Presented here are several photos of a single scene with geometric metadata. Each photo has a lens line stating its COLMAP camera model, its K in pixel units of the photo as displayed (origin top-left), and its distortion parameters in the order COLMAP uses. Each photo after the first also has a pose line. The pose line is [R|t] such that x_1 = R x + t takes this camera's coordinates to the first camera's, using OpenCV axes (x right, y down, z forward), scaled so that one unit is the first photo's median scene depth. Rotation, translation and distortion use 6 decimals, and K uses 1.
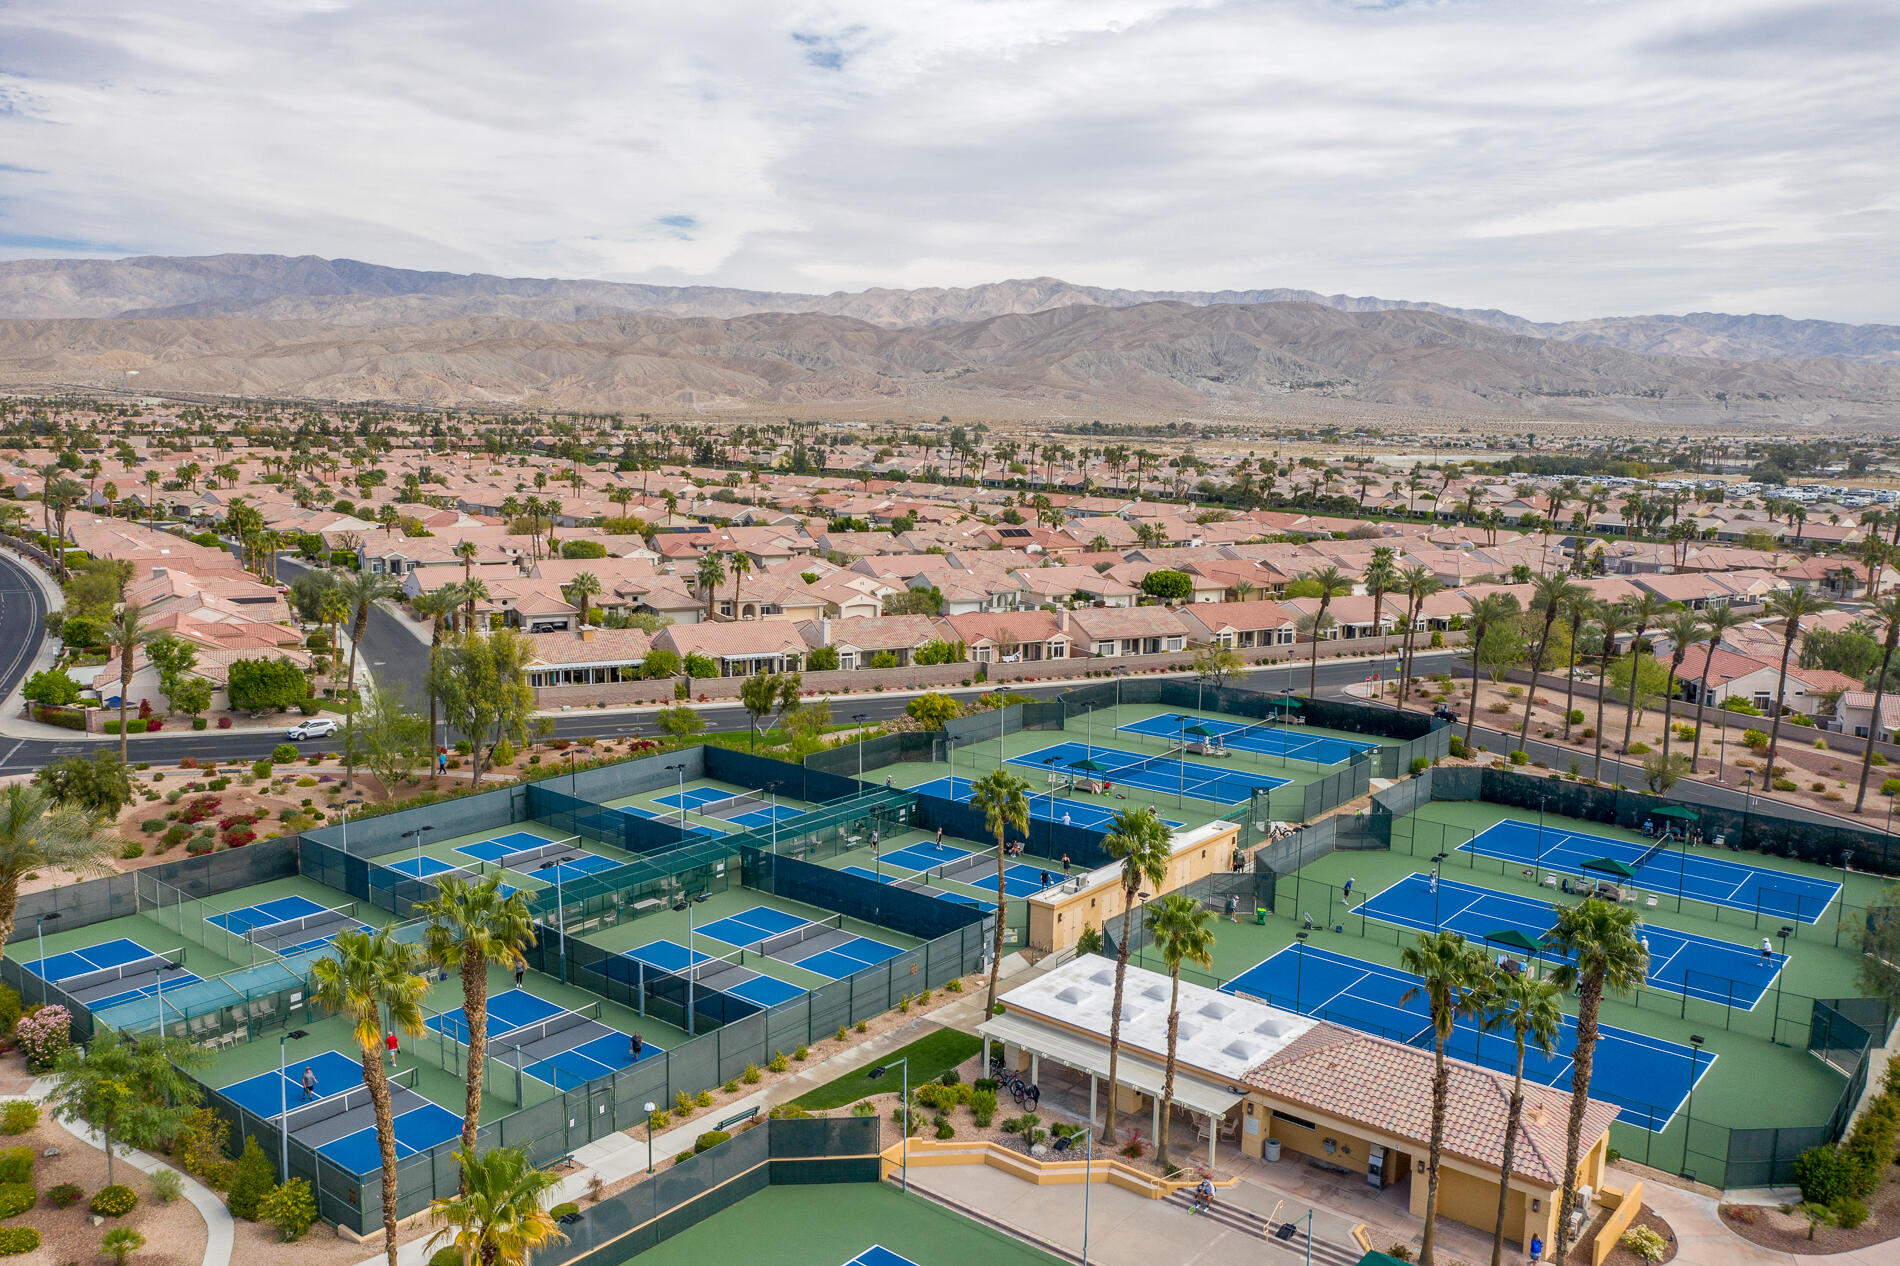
lens RADIAL K [[1505.8, 0, 953.3], [0, 1505.8, 624.2], [0, 0, 1]] dist [-0.015667, 0.004394]
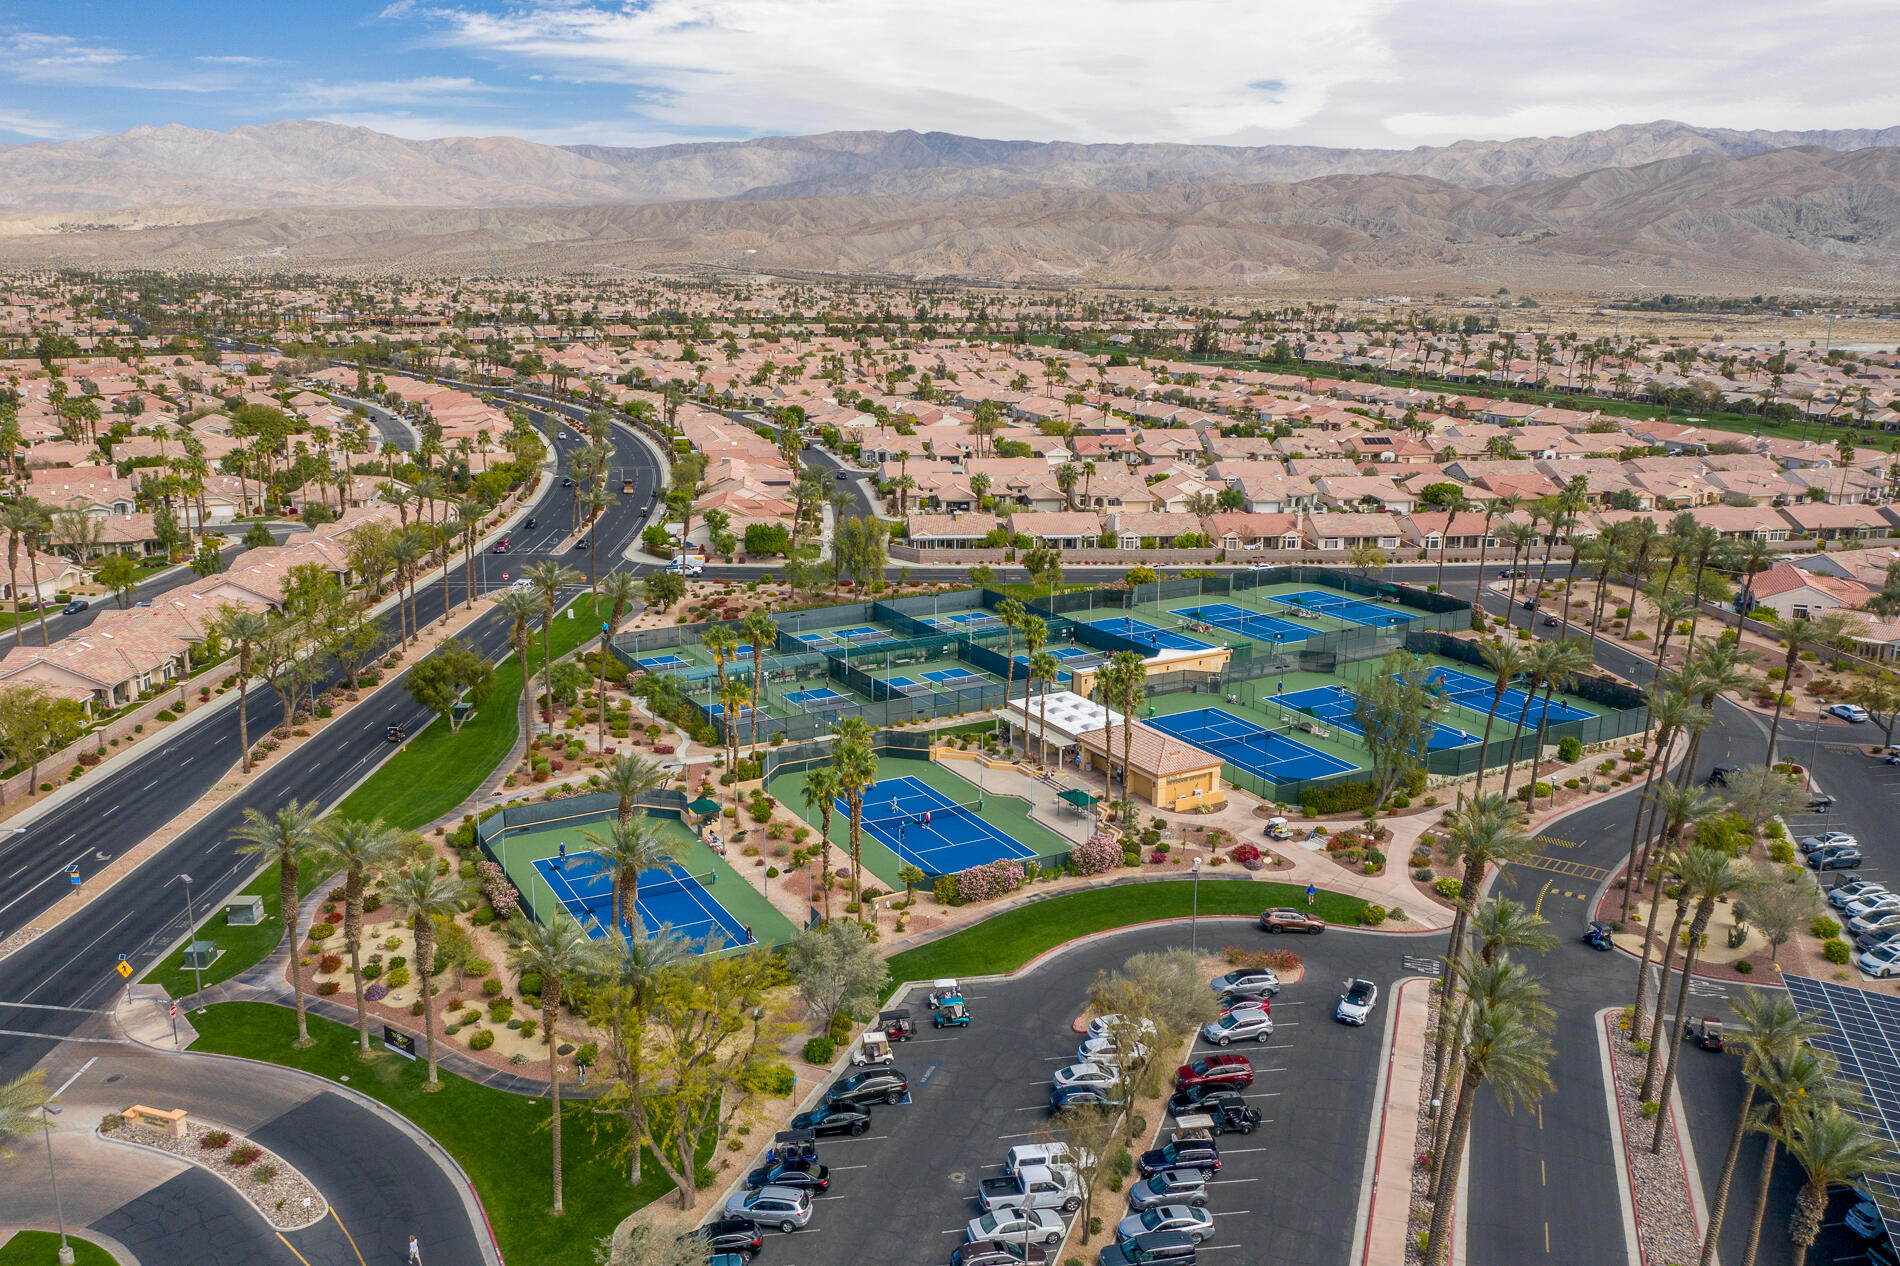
lens RADIAL K [[1505.8, 0, 953.3], [0, 1505.8, 624.2], [0, 0, 1]] dist [-0.015667, 0.004394]
pose [[0.932933, 0.071650, -0.352848, 0.268941], [-0.040433, 0.994649, 0.095071, -0.026918], [0.357771, -0.074428, 0.930838, -0.401173]]
